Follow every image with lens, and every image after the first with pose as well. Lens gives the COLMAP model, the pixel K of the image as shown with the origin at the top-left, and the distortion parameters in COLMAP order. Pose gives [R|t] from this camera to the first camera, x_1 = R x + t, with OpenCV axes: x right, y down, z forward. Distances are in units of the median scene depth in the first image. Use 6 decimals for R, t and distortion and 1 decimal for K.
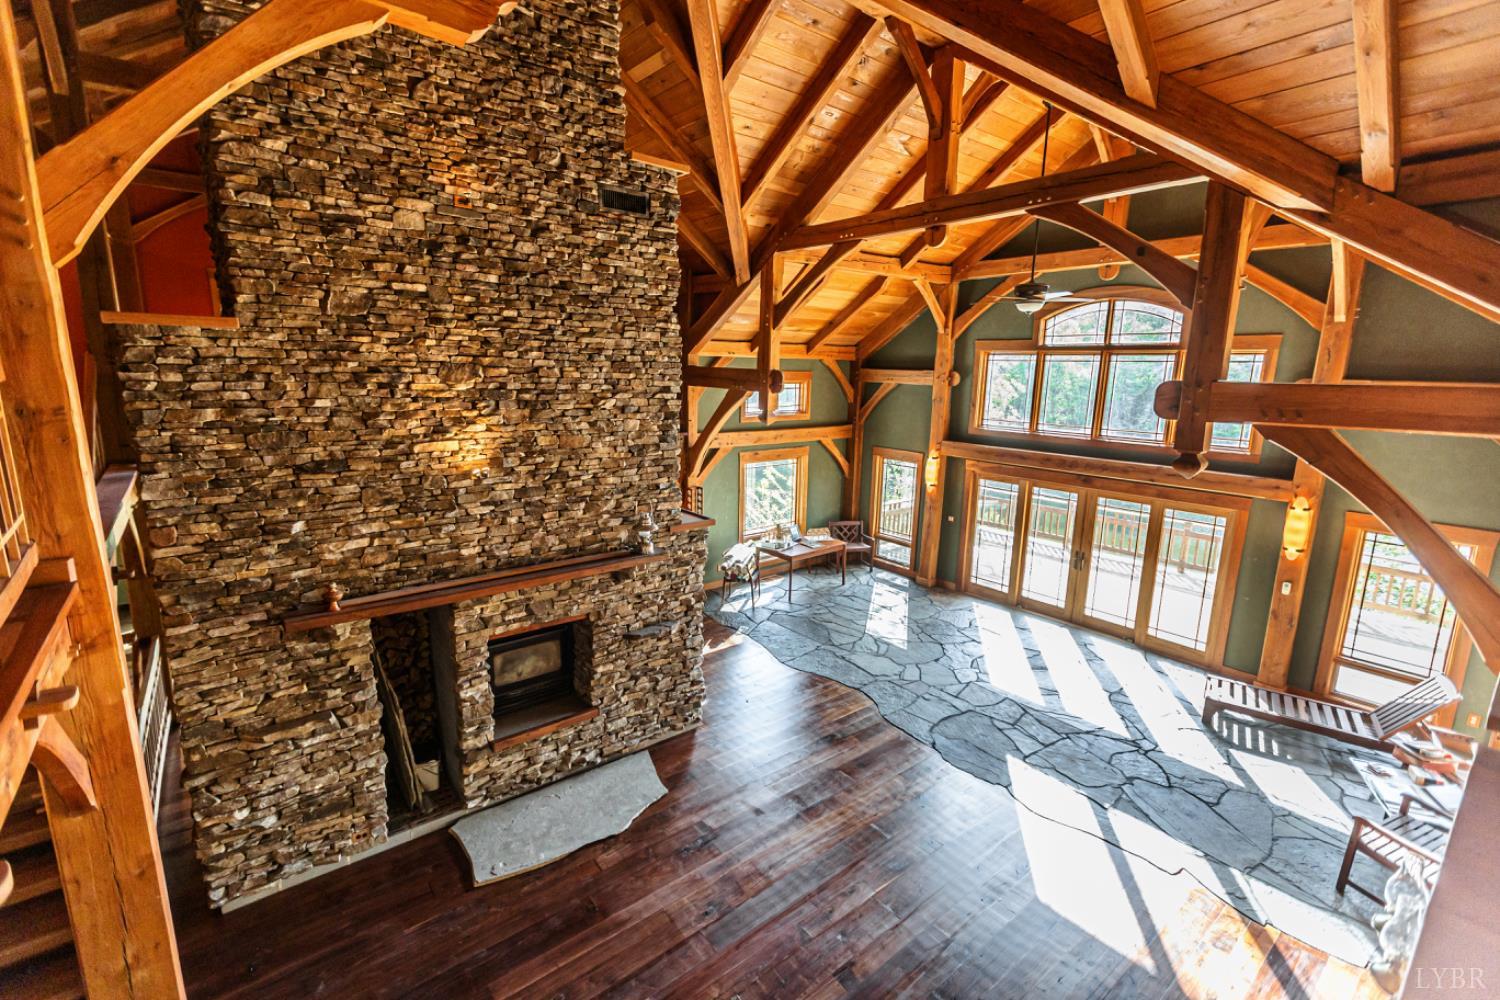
lens RADIAL K [[693.9, 0, 749.7], [0, 693.9, 509.7], [0, 0, 1]] dist [0.004196, -0.004224]
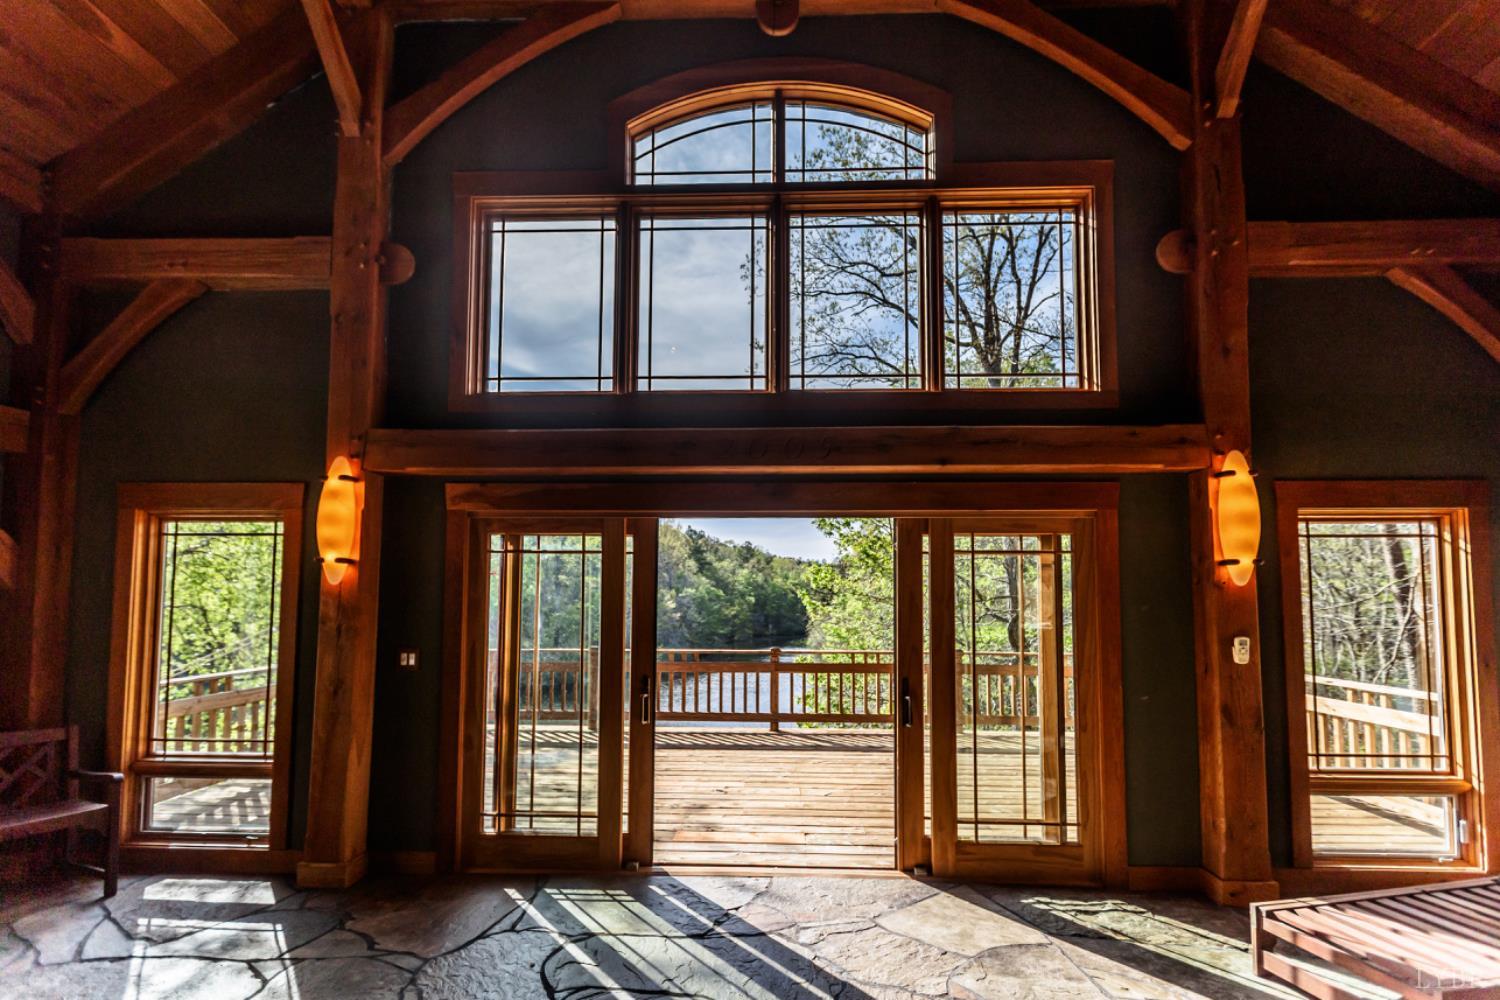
lens RADIAL K [[693.9, 0, 756.8], [0, 693.9, 512.1], [0, 0, 1]] dist [0.004196, -0.004224]
pose [[0.645032, 0.026193, 0.763706, 0.319995], [0.163847, 0.971428, -0.171704, 0.070781], [-0.746383, 0.235886, 0.622311, 1.498223]]
